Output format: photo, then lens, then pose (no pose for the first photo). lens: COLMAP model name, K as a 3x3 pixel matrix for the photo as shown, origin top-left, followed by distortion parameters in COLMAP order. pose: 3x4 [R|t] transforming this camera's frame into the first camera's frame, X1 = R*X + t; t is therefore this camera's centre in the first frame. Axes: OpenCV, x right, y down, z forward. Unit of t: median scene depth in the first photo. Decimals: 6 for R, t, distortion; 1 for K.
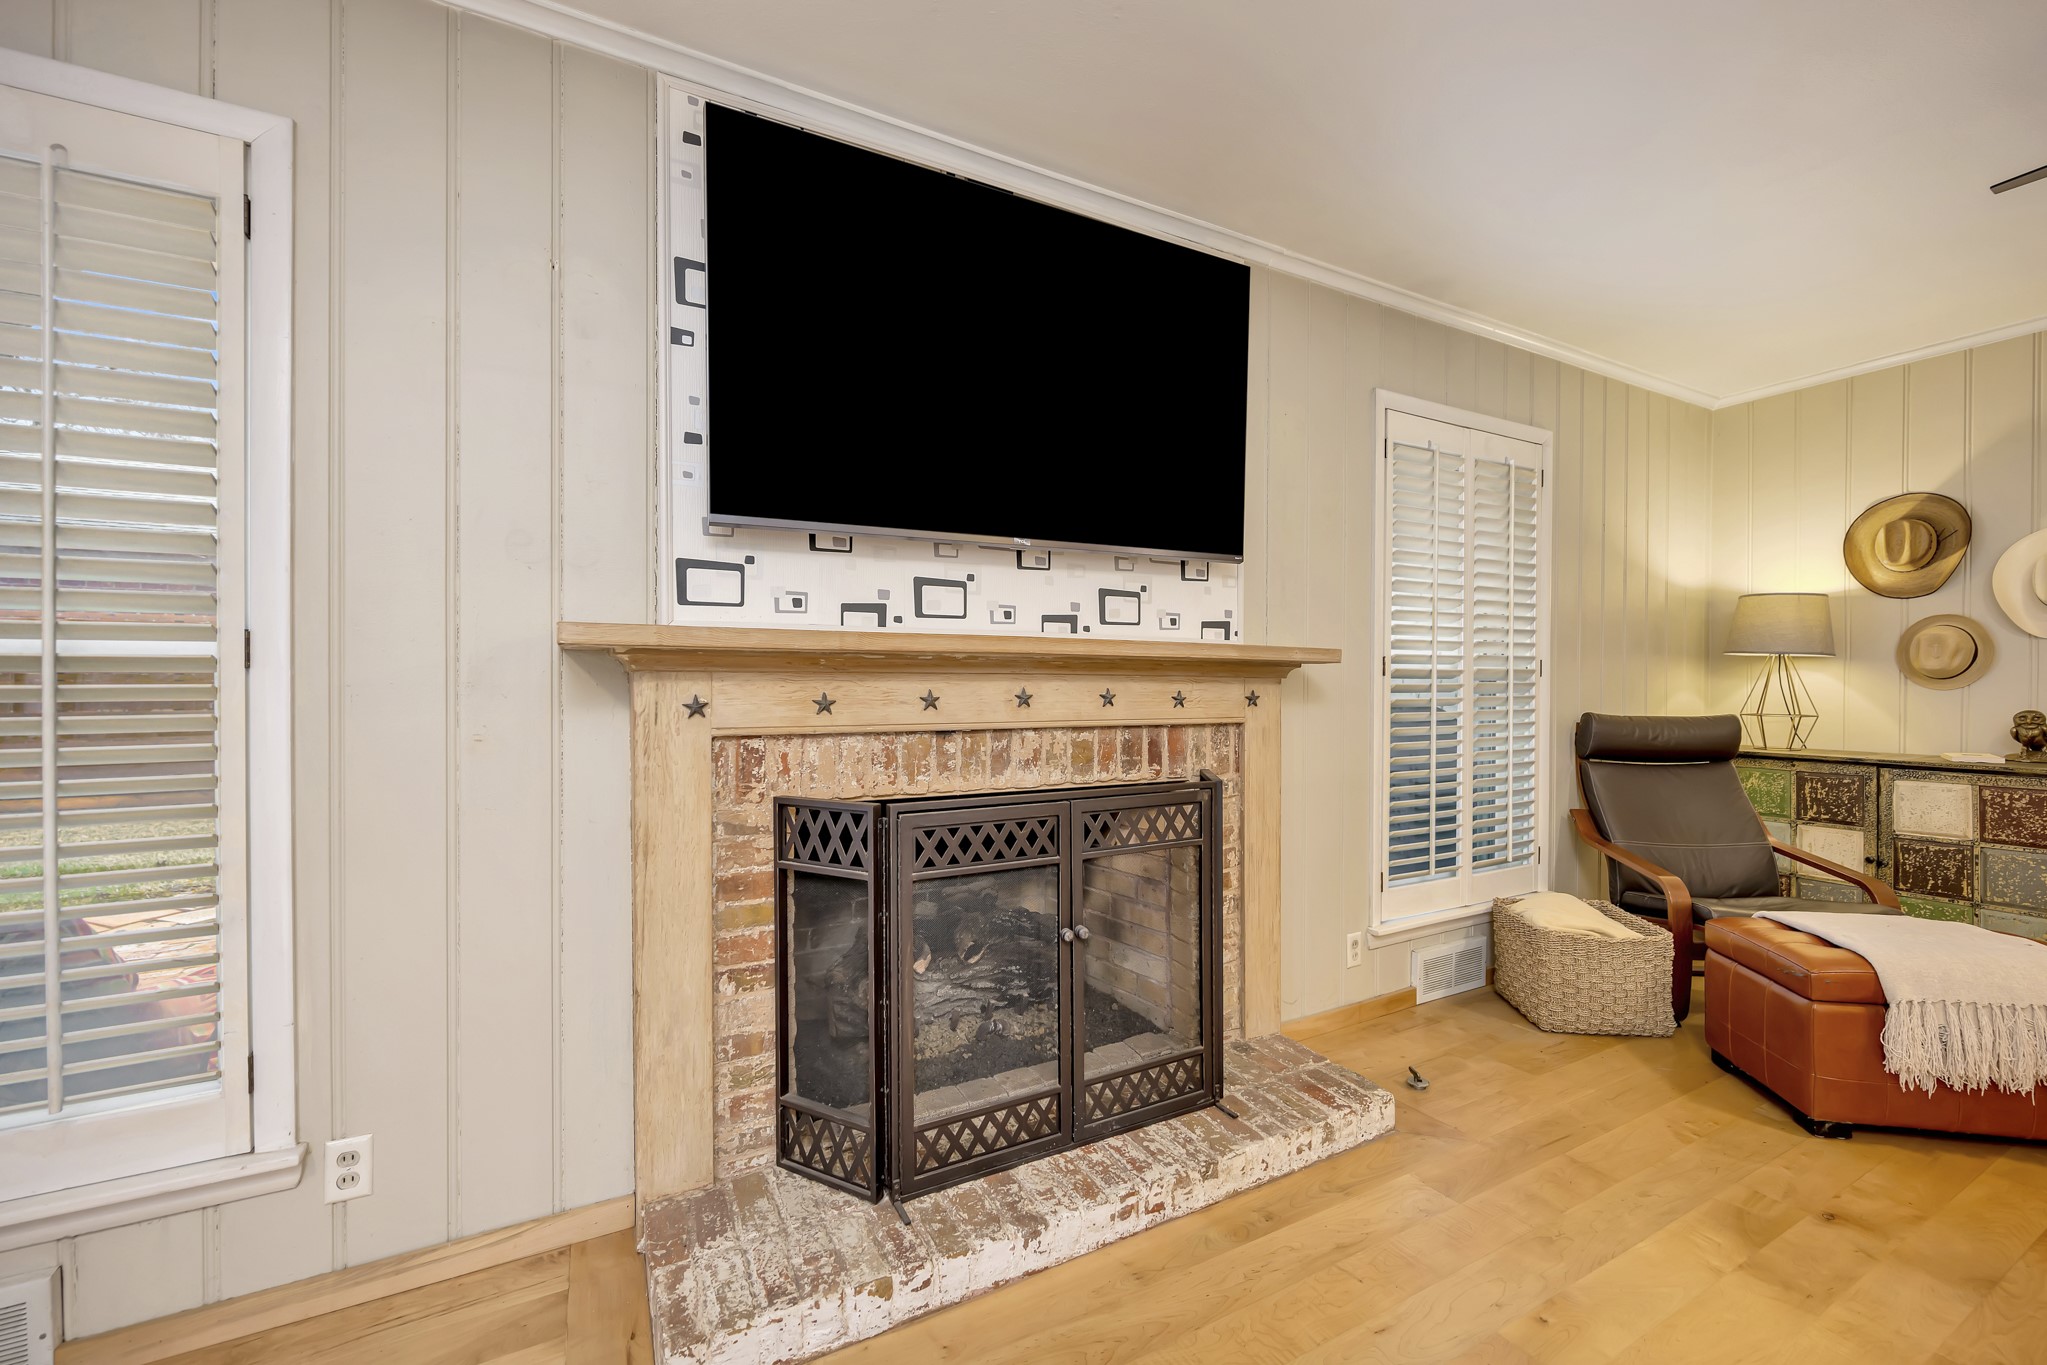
lens RADIAL K [[867.8, 0, 1025.4], [0, 867.8, 664.1], [0, 0, 1]] dist [0.002936, 0.000069]
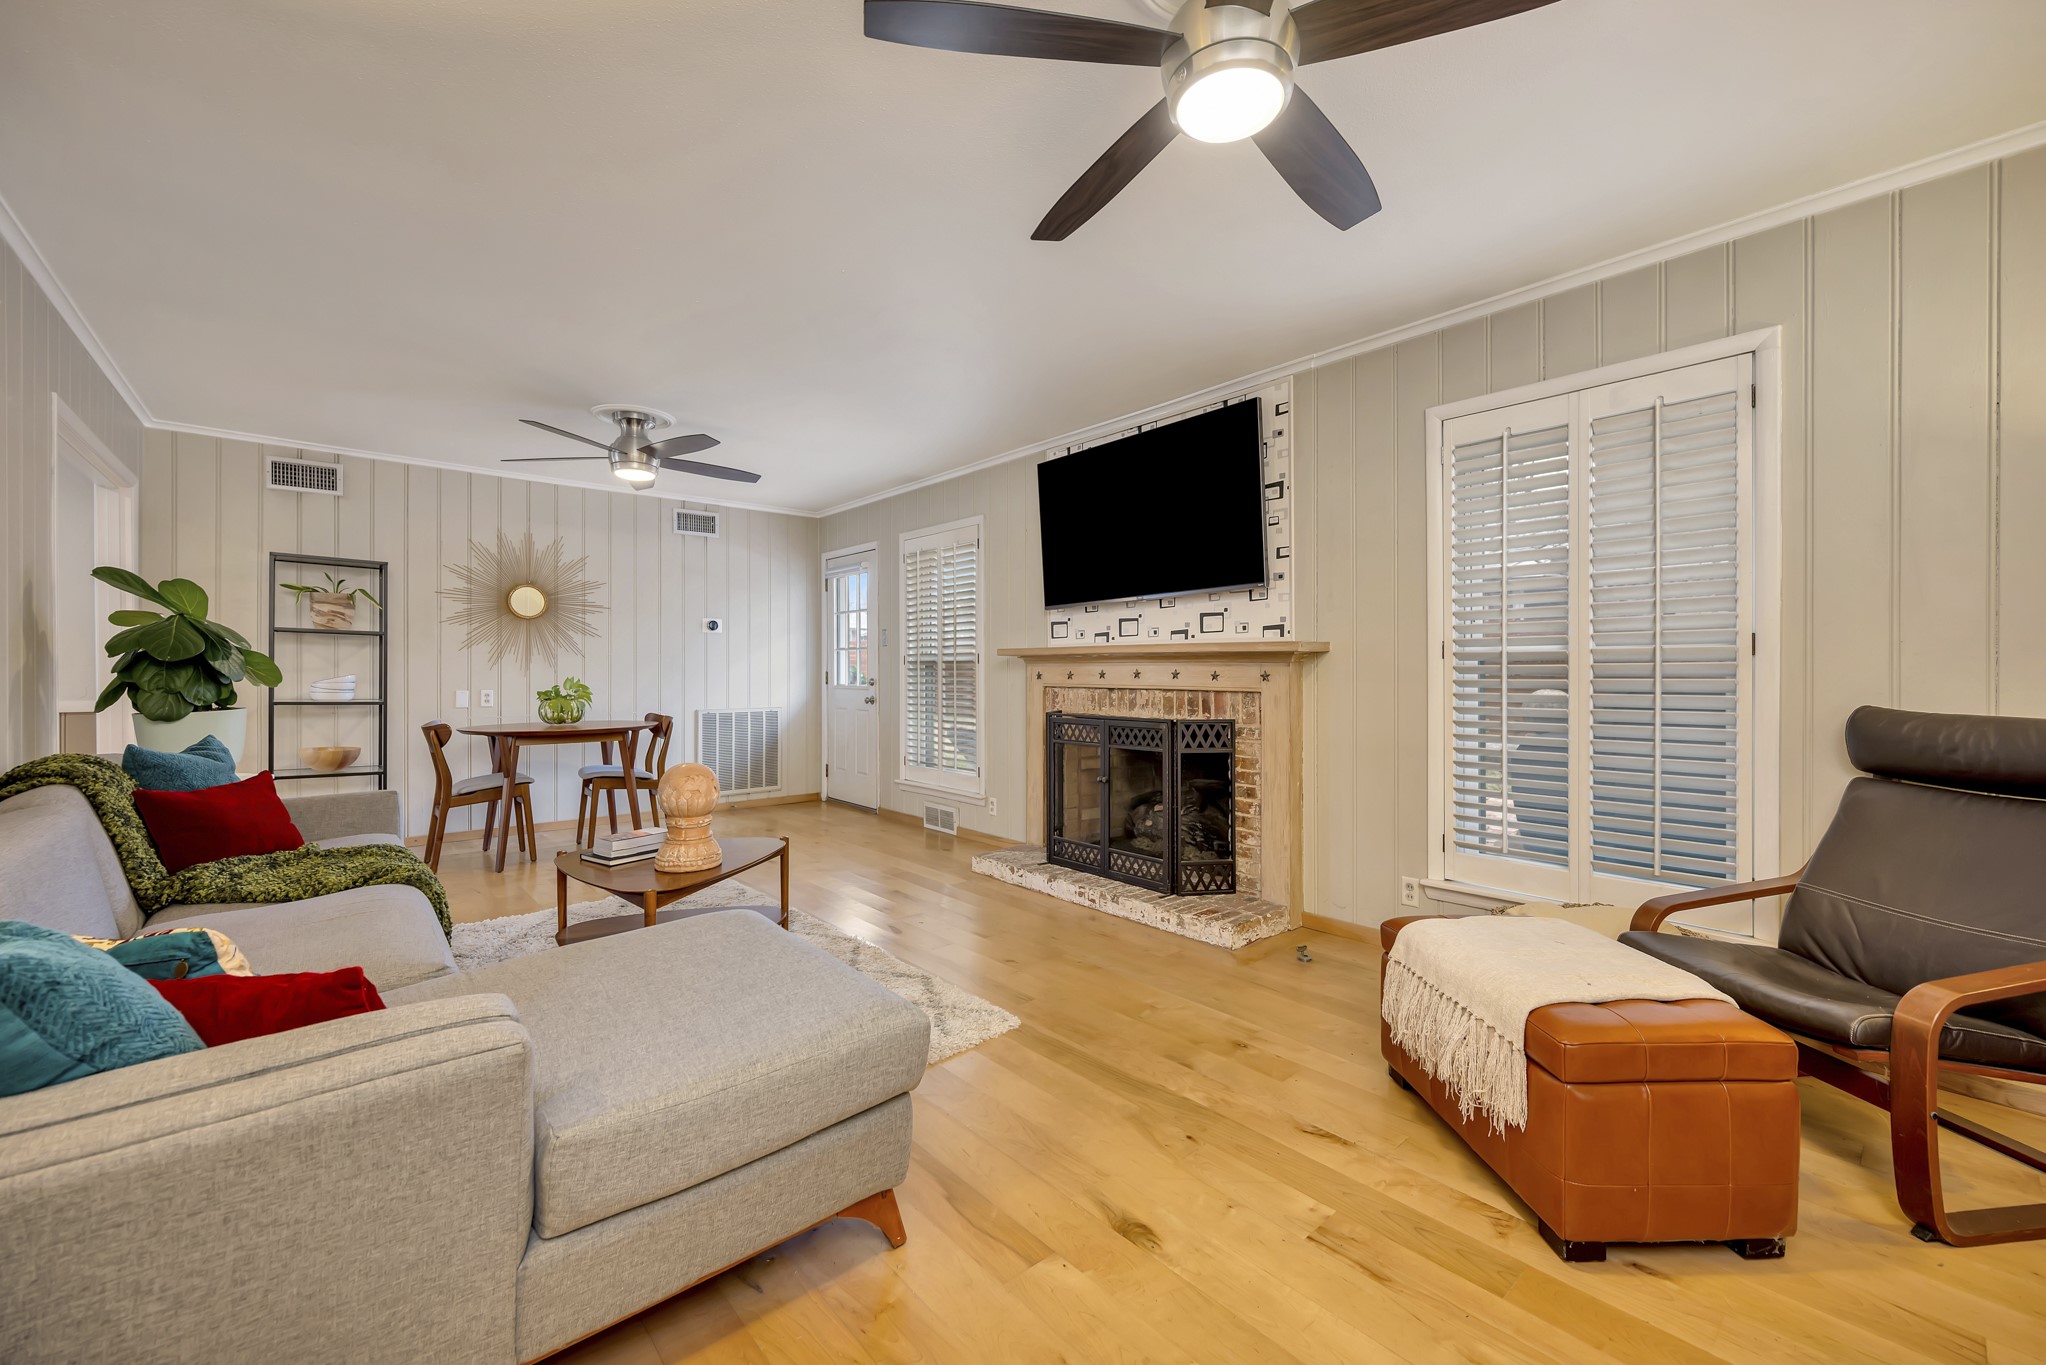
lens RADIAL K [[809.1, 0, 1030.8], [0, 809.1, 678.8], [0, 0, 1]] dist [-0.000856, 0.000071]
pose [[0.196369, -0.003344, -0.980524, 1.705972], [0.002702, 0.999992, -0.002870, 0.052368], [0.980526, -0.002086, 0.196376, 0.352479]]
